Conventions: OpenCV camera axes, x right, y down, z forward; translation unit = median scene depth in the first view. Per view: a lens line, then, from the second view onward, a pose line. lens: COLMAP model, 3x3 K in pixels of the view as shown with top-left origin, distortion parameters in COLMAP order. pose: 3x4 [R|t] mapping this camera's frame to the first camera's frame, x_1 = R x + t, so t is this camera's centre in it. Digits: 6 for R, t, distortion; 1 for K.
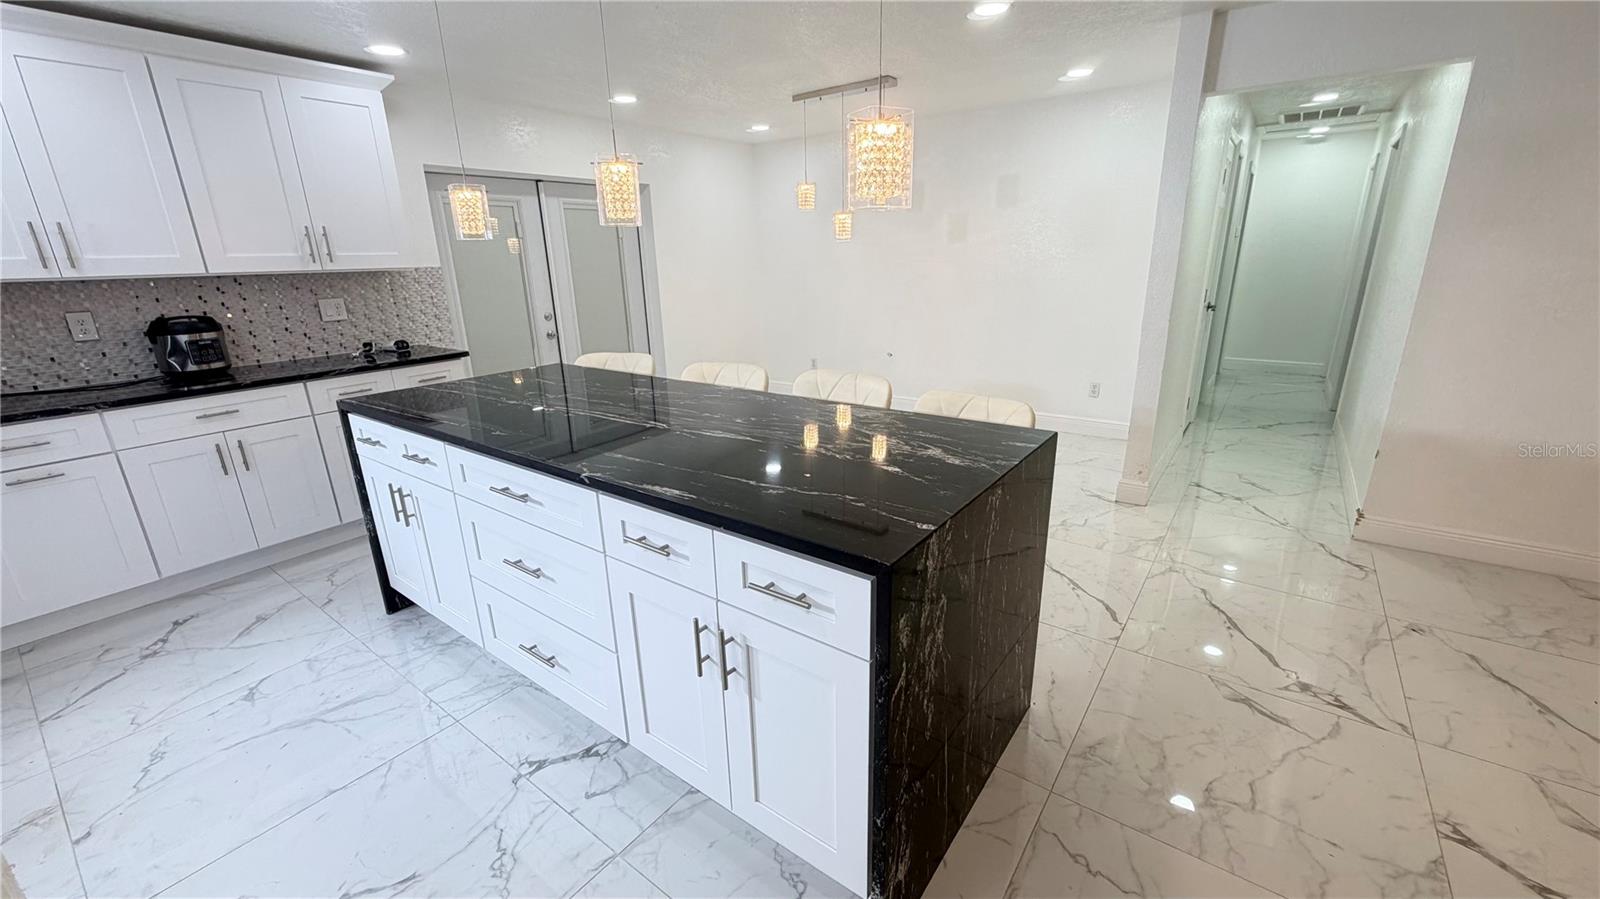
lens RADIAL K [[634.6, 0, 796.2], [0, 634.6, 448.4], [0, 0, 1]] dist [0.001922, -0.000372]
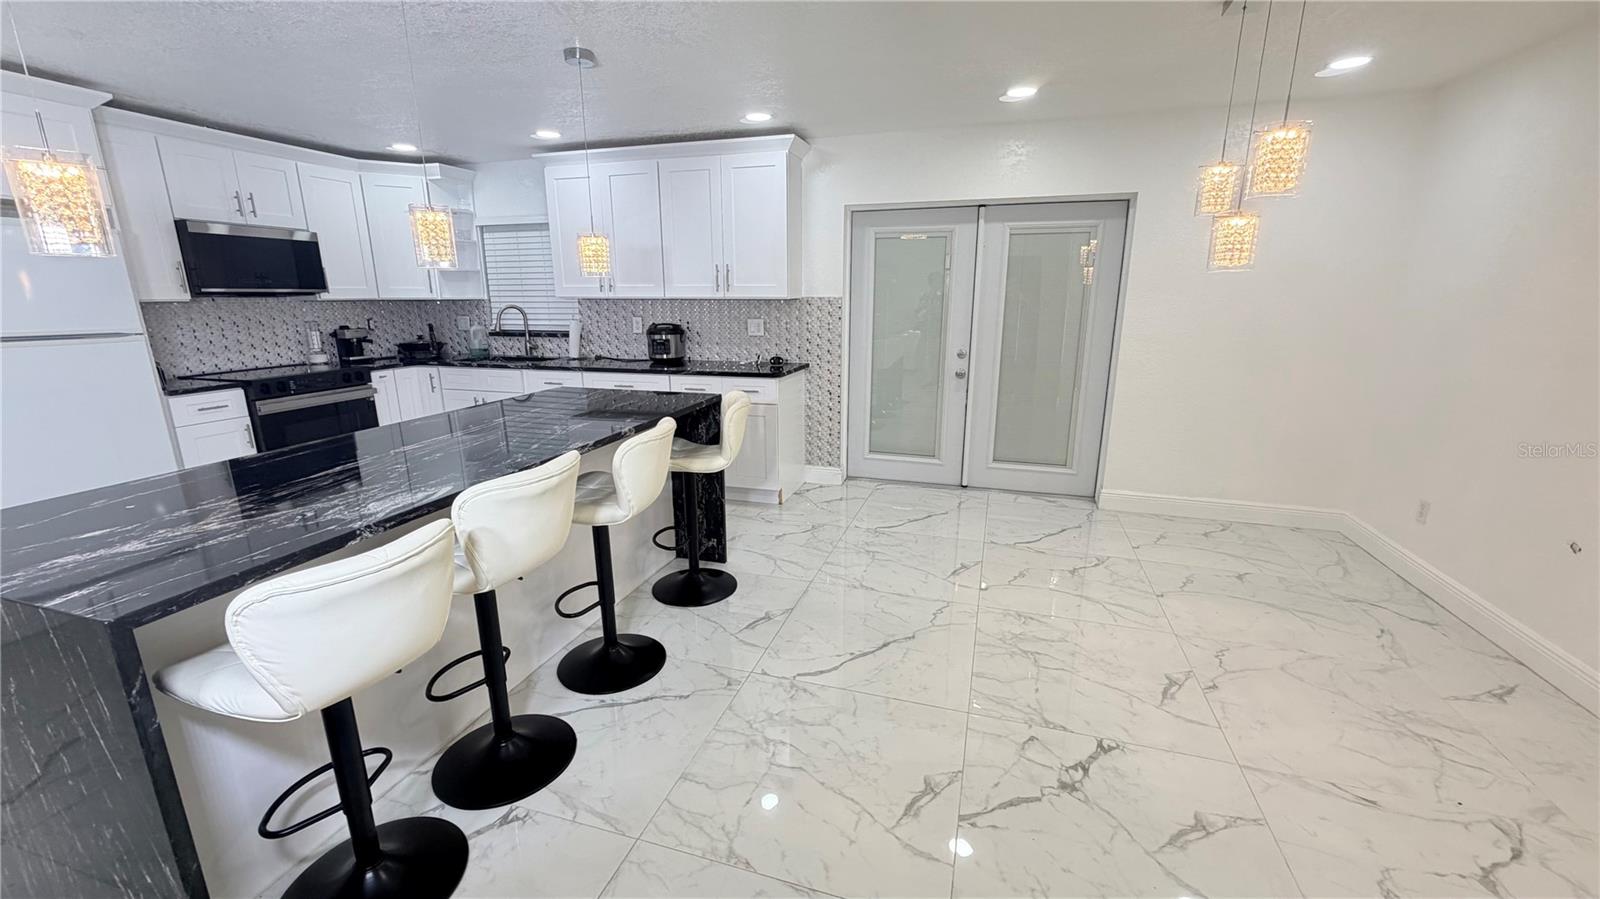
lens RADIAL K [[634.6, 0, 800.0], [0, 634.6, 451.4], [0, 0, 1]] dist [0.001922, -0.000372]
pose [[0.333015, 0.253769, -0.908131, 0.737205], [-0.281542, 0.945930, 0.161088, -0.294450], [0.899908, 0.202032, 0.386456, 0.875582]]
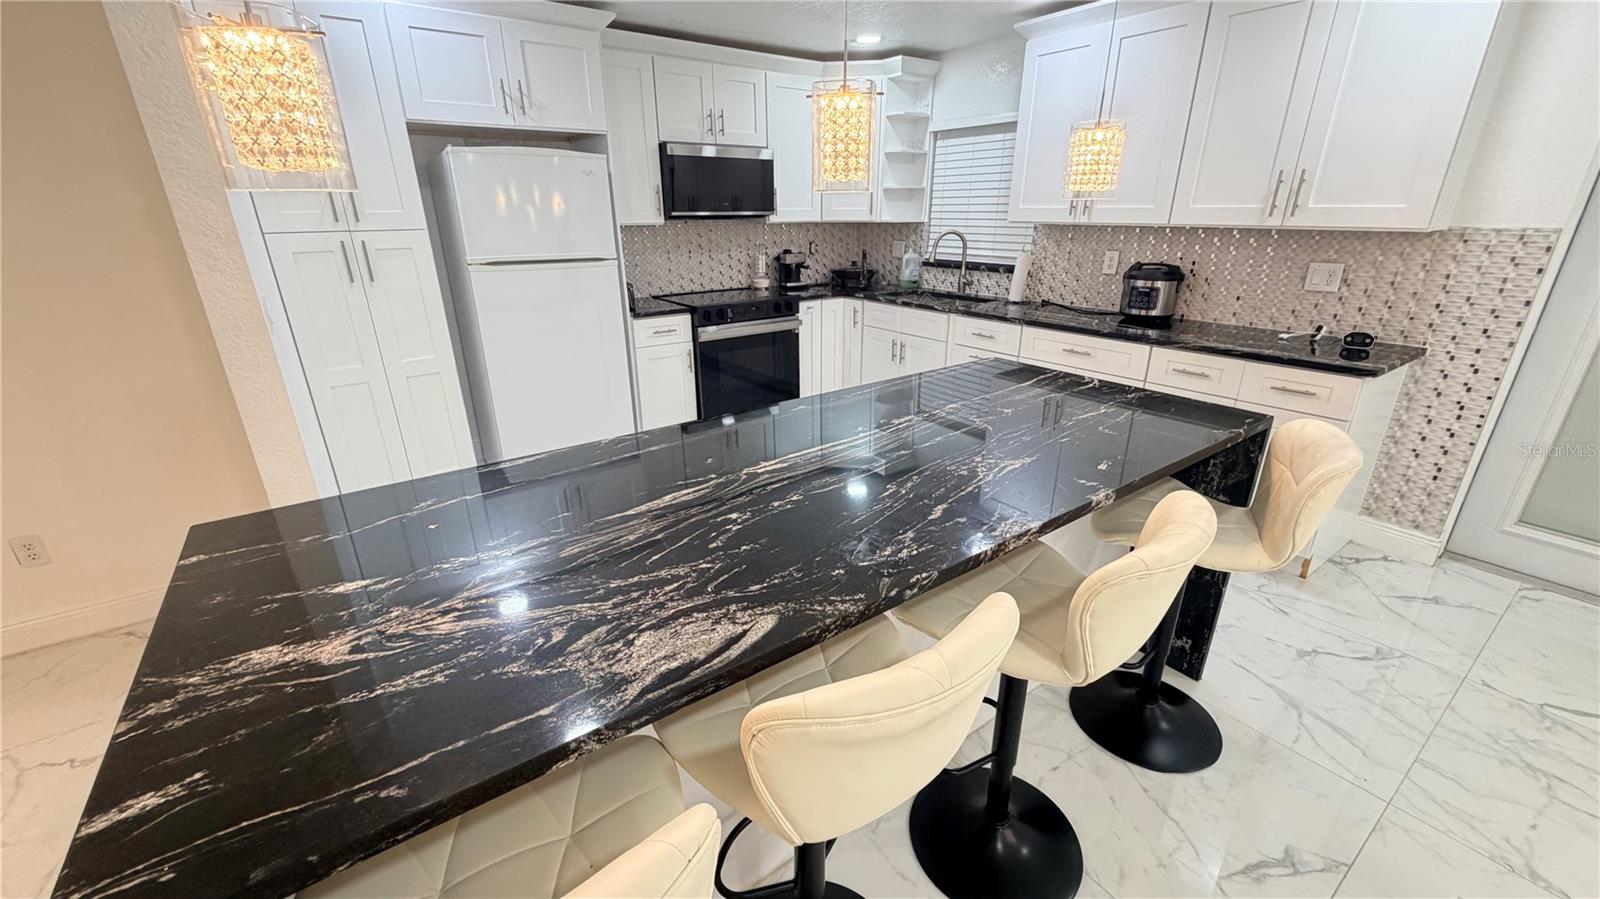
lens RADIAL K [[634.6, 0, 799.7], [0, 634.6, 449.4], [0, 0, 1]] dist [0.001922, -0.000372]
pose [[-0.299133, 0.366128, -0.881175, 0.311121], [-0.266587, 0.854622, 0.445593, -0.295671], [0.916215, 0.368201, -0.158041, 0.846669]]
